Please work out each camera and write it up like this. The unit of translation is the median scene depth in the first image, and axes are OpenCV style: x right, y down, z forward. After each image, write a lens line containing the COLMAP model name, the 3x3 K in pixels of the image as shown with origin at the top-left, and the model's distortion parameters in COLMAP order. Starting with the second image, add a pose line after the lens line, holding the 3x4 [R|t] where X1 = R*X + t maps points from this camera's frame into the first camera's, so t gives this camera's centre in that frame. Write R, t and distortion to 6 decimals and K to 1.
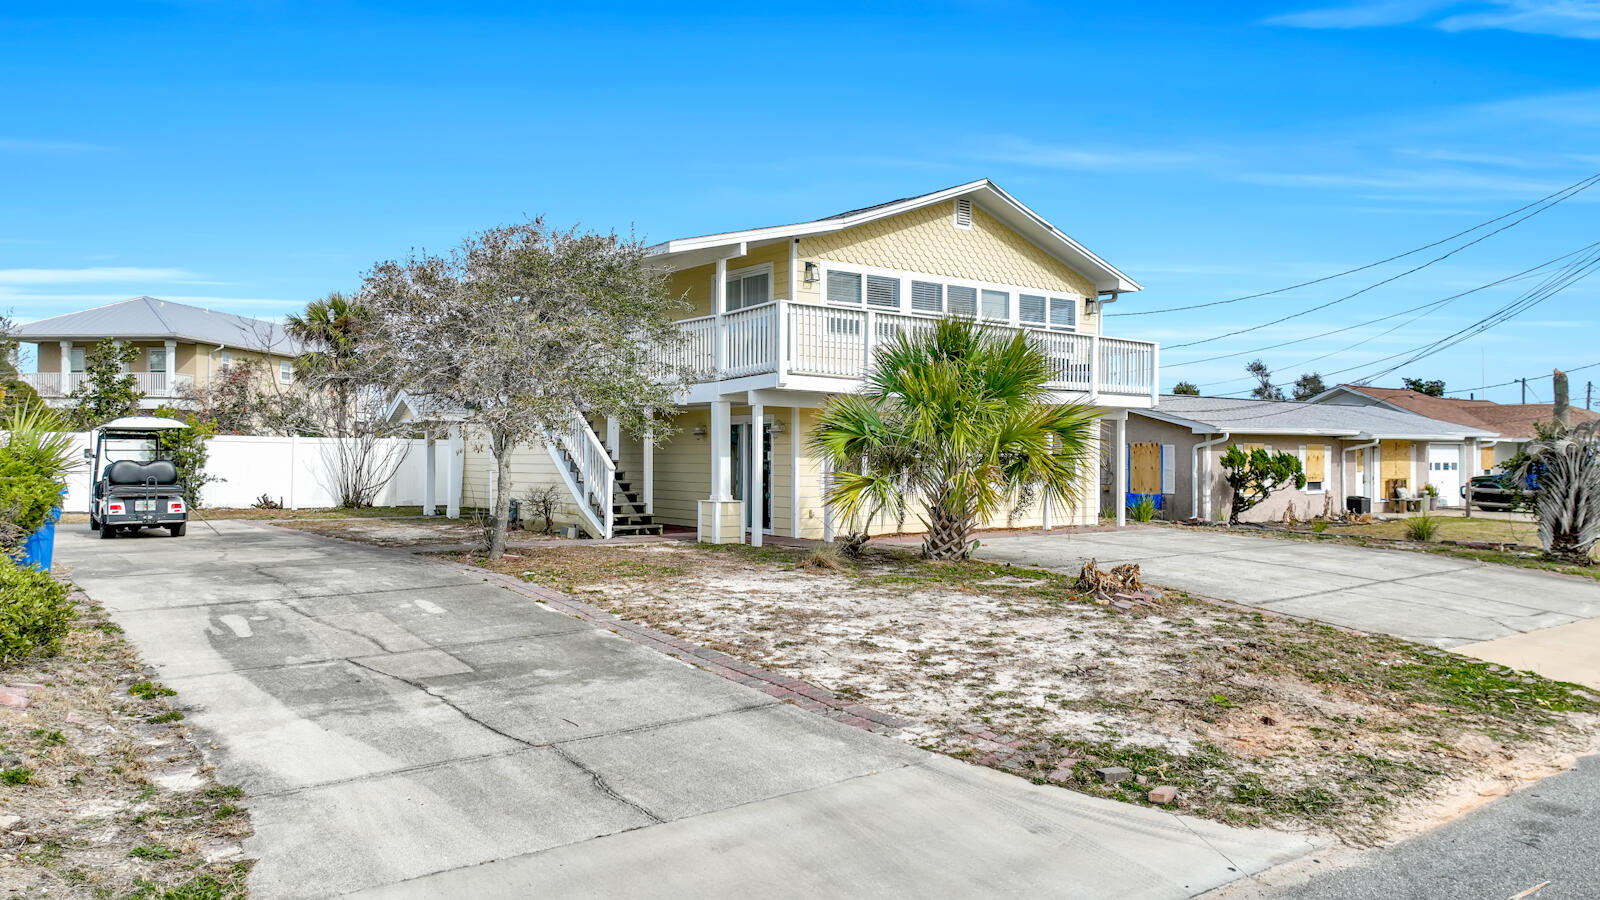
lens RADIAL K [[1131.3, 0, 800.5], [0, 1131.3, 434.6], [0, 0, 1]] dist [0.005935, -0.000250]
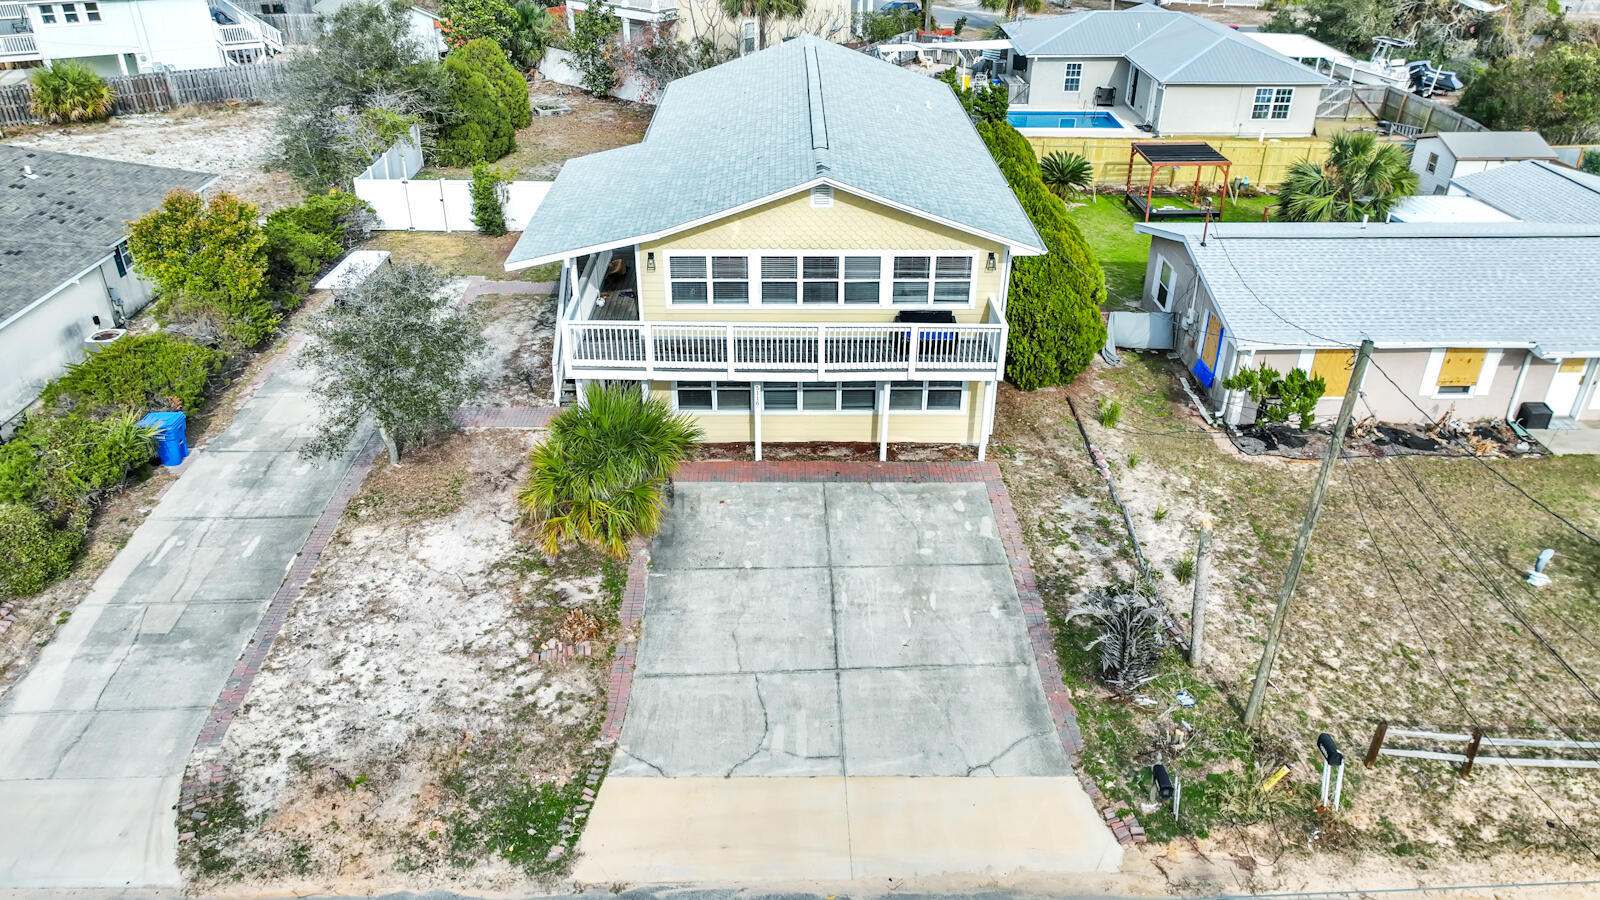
lens RADIAL K [[1127.0, 0, 803.7], [0, 1127.0, 445.6], [0, 0, 1]] dist [-0.001528, 0.014436]
pose [[0.804143, 0.293449, -0.516955, 0.849888], [0.005492, 0.865951, 0.500099, -0.587035], [0.594411, -0.404990, 0.694736, 0.133672]]
